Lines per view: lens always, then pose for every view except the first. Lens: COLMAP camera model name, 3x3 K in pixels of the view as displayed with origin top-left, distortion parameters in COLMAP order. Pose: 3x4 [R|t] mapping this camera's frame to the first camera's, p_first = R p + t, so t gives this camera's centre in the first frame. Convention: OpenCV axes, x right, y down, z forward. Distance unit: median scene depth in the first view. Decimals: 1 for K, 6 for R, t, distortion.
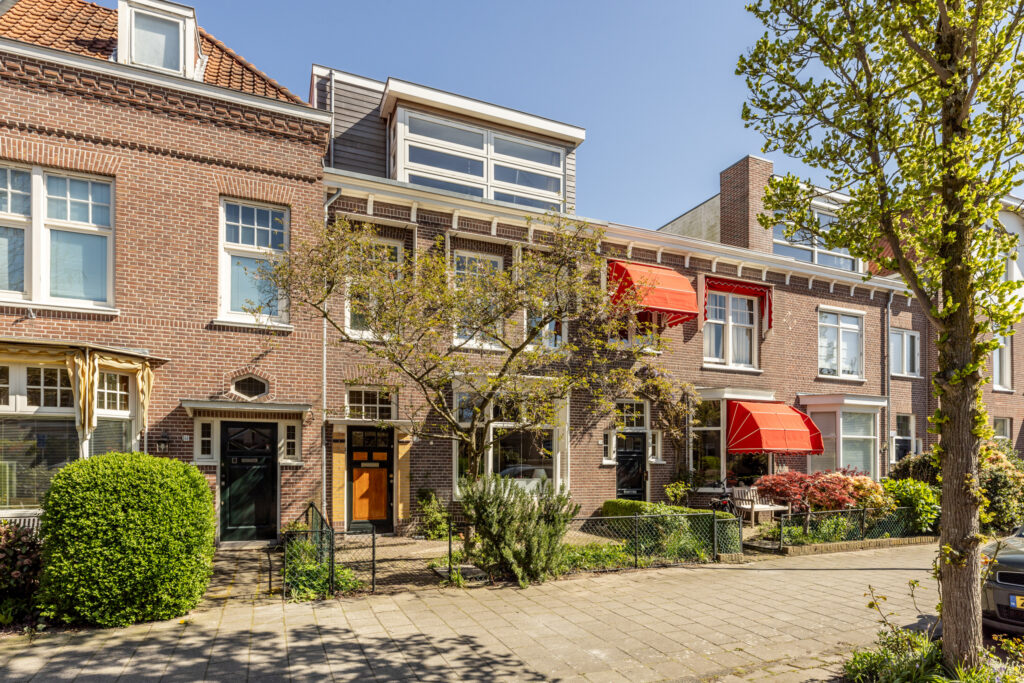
lens RADIAL K [[591.1, 0, 511.4], [0, 591.1, 342.2], [0, 0, 1]] dist [0.000327, 0.000428]
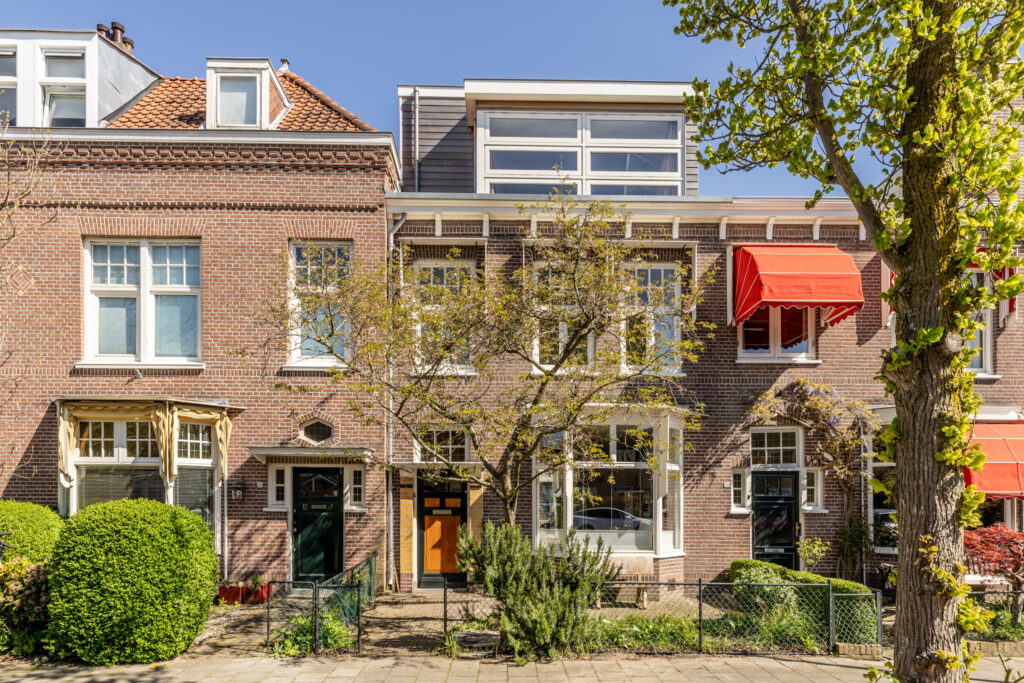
lens RADIAL K [[656.4, 0, 513.6], [0, 656.4, 388.0], [0, 0, 1]] dist [0.008920, -0.002581]
pose [[0.918495, -0.067340, -0.389656, 0.276093], [0.074291, 0.997233, 0.002777, 0.024427], [0.388391, -0.031499, 0.920956, 0.127893]]
